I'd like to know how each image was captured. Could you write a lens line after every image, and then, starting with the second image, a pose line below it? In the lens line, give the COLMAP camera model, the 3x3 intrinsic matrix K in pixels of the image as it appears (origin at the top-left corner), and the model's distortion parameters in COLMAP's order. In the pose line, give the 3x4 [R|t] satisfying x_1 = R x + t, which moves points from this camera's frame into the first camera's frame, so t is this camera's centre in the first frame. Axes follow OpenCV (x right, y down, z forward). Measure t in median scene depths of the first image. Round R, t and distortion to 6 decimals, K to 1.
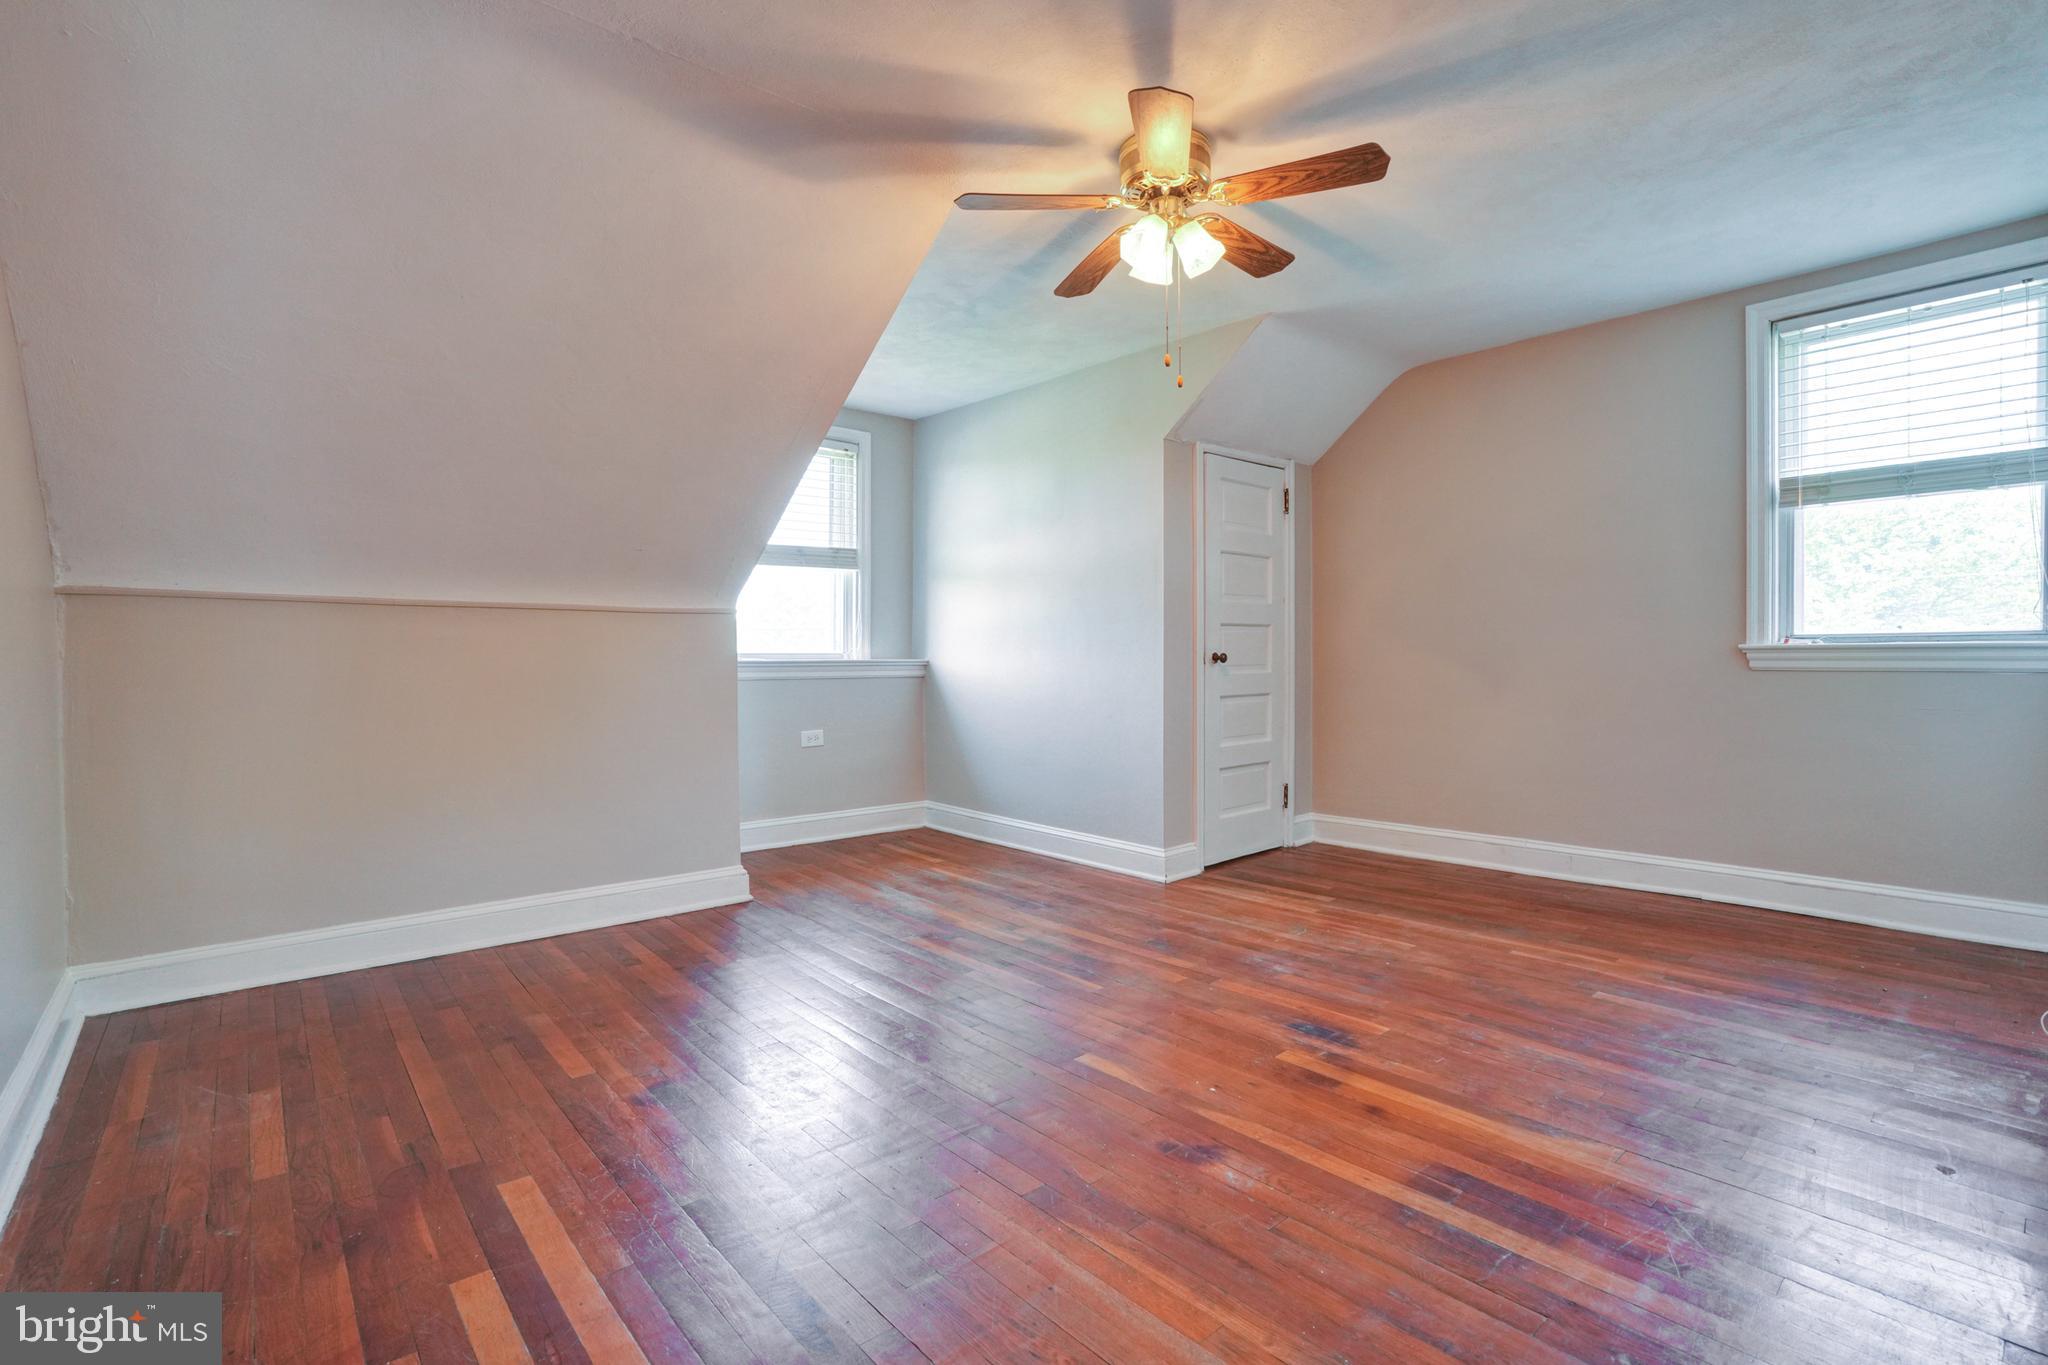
lens RADIAL K [[946.1, 0, 1024.3], [0, 946.1, 677.1], [0, 0, 1]] dist [-0.069151, 0.032028]
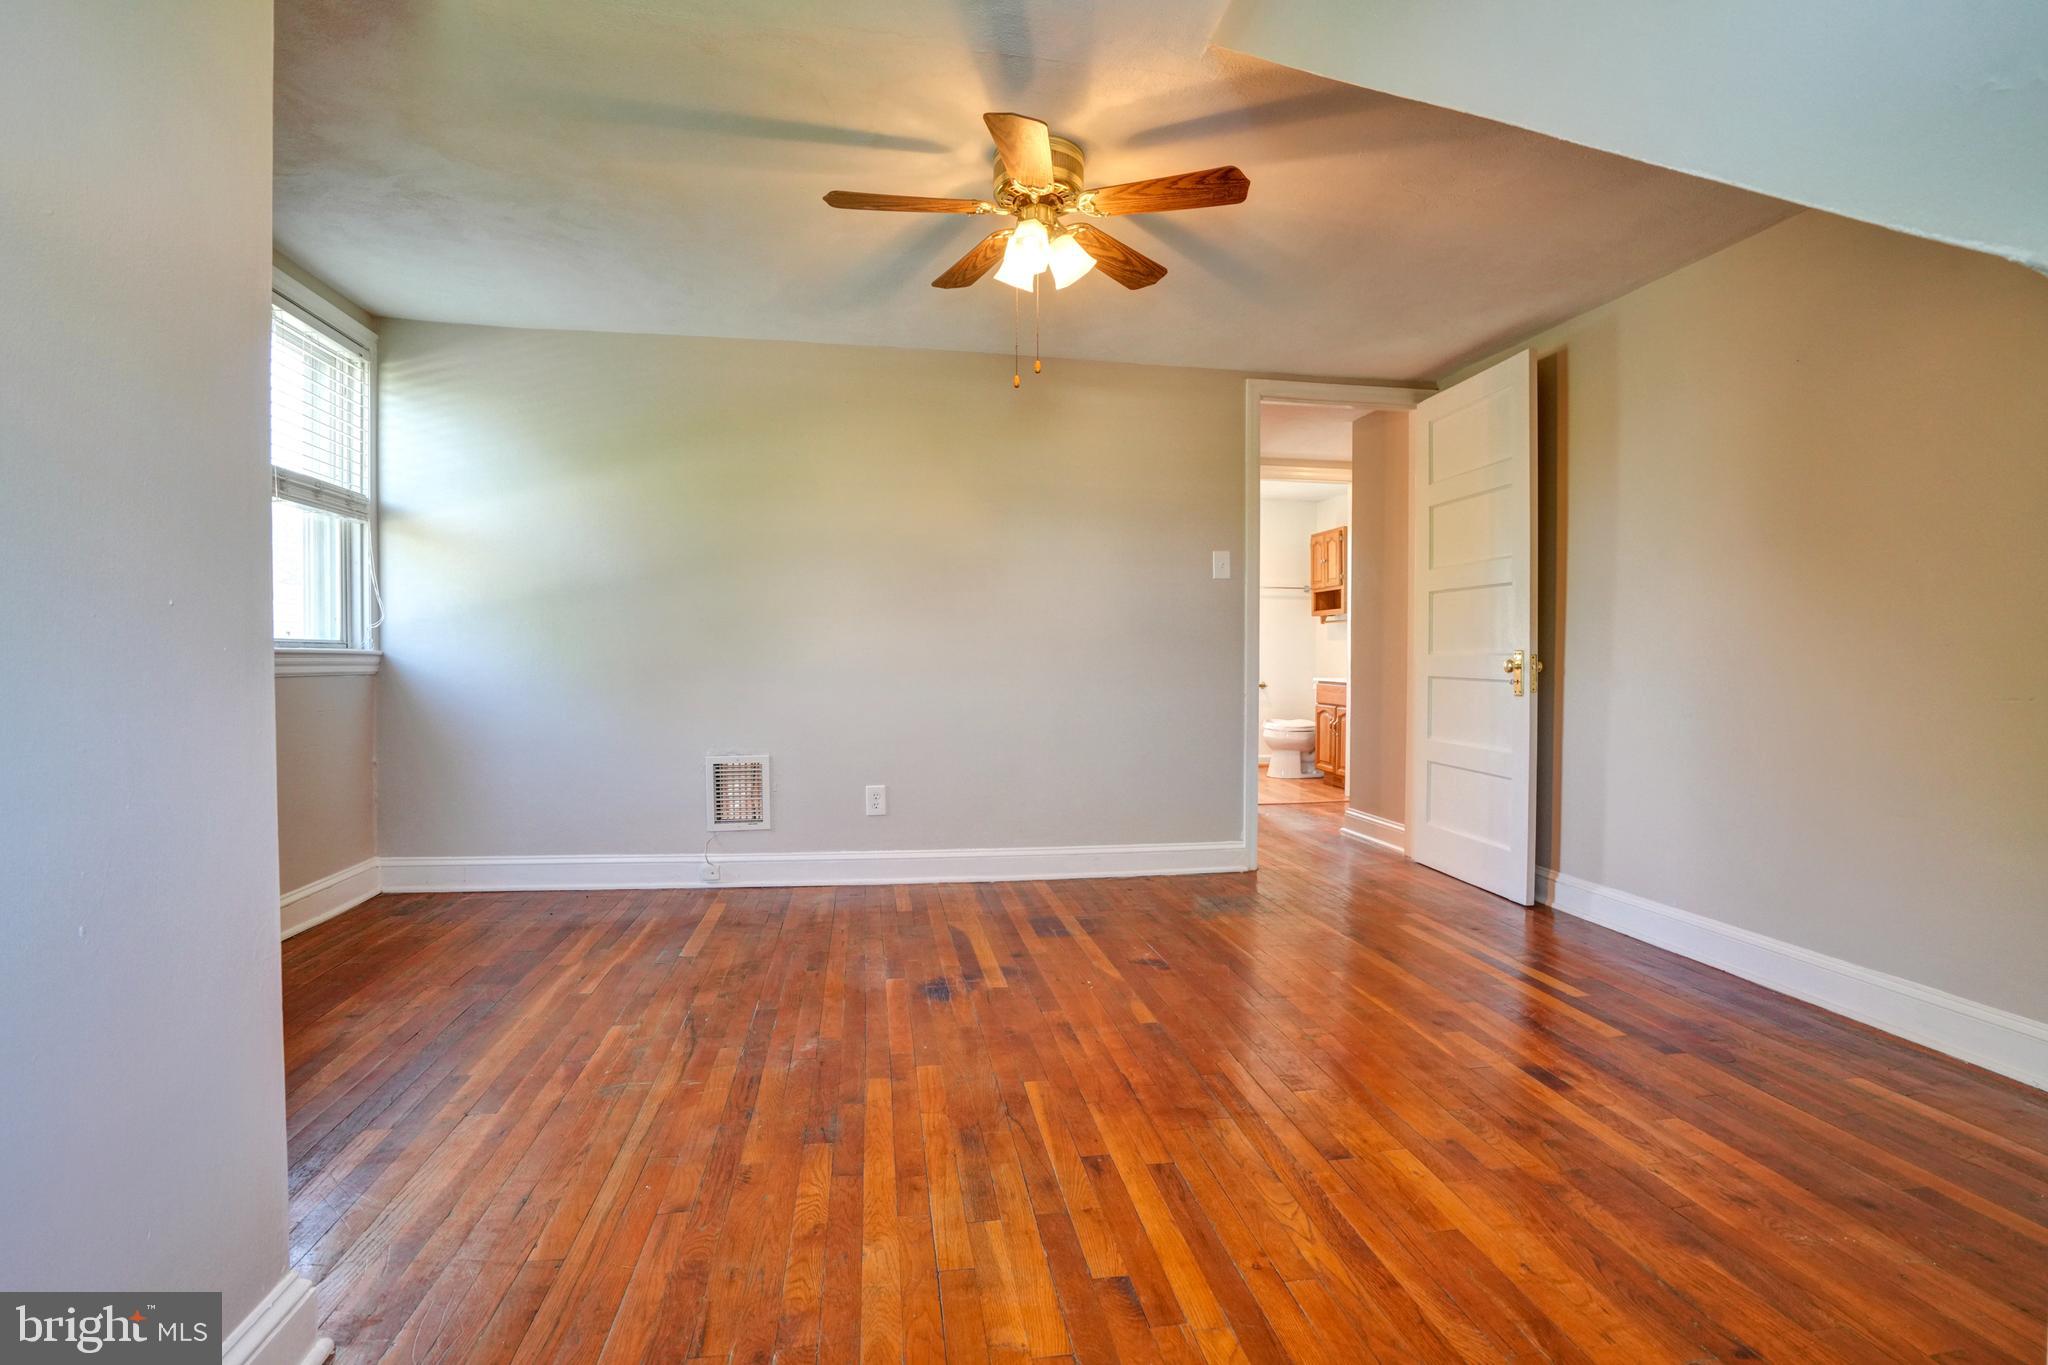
lens RADIAL K [[946.1, 0, 1024.3], [0, 946.1, 677.1], [0, 0, 1]] dist [-0.069151, 0.032028]
pose [[-0.854248, -0.006550, 0.519825, -0.264084], [0.011992, 0.999406, 0.032301, -0.027332], [-0.519728, 0.033826, -0.853662, 1.371000]]
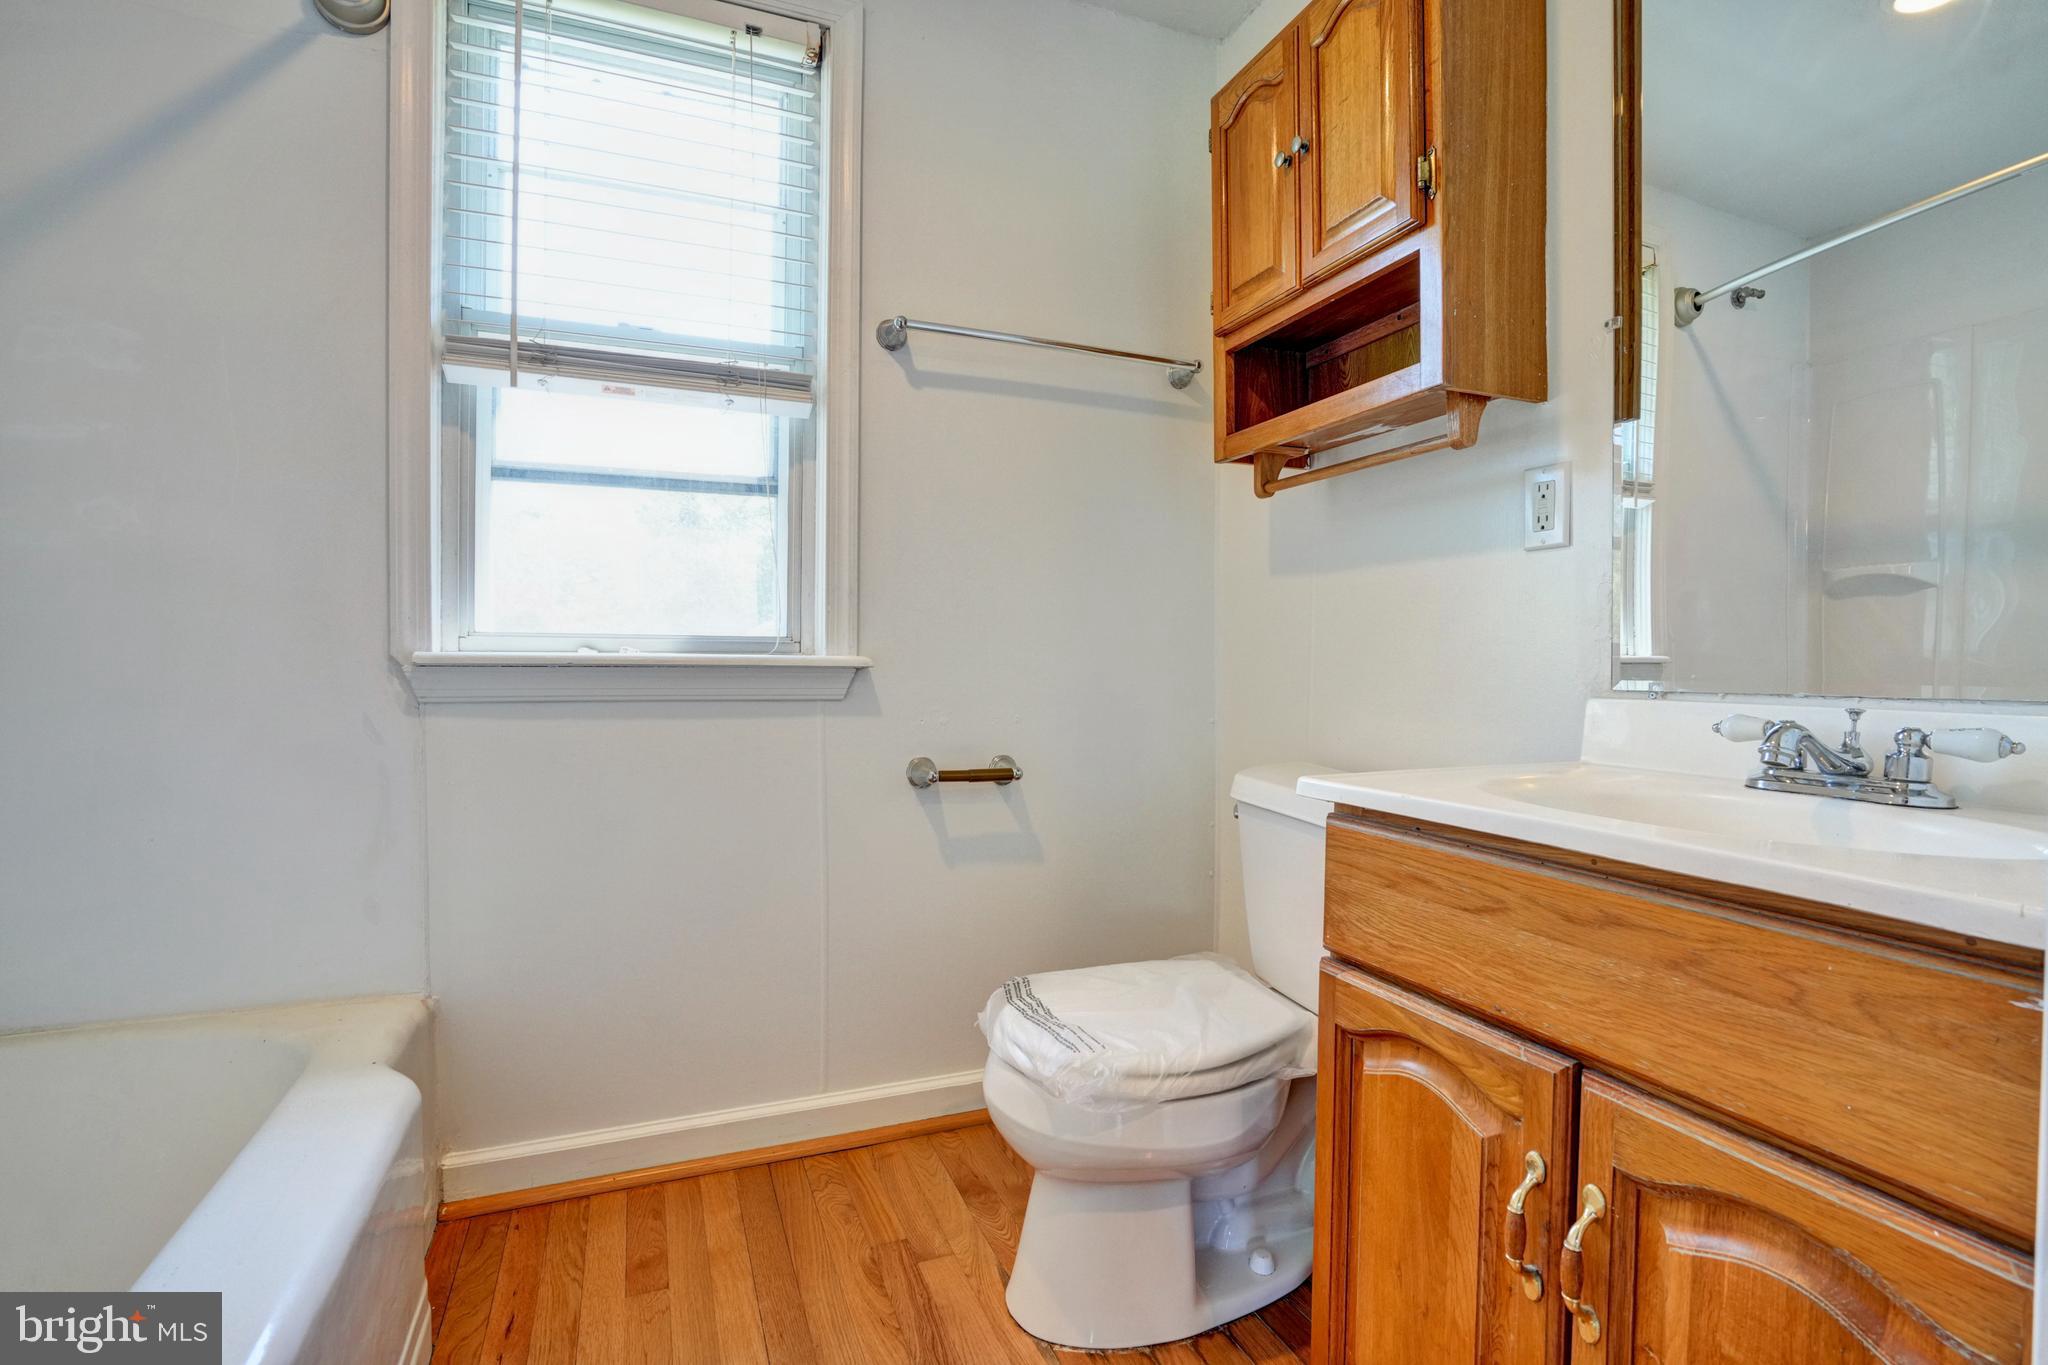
lens RADIAL K [[946.1, 0, 1024.3], [0, 946.1, 677.1], [0, 0, 1]] dist [-0.069151, 0.032028]
pose [[-0.949052, -0.004183, 0.315091, -0.247217], [0.006563, 0.999433, 0.033037, -0.026263], [-0.315051, 0.033422, -0.948486, 1.313718]]
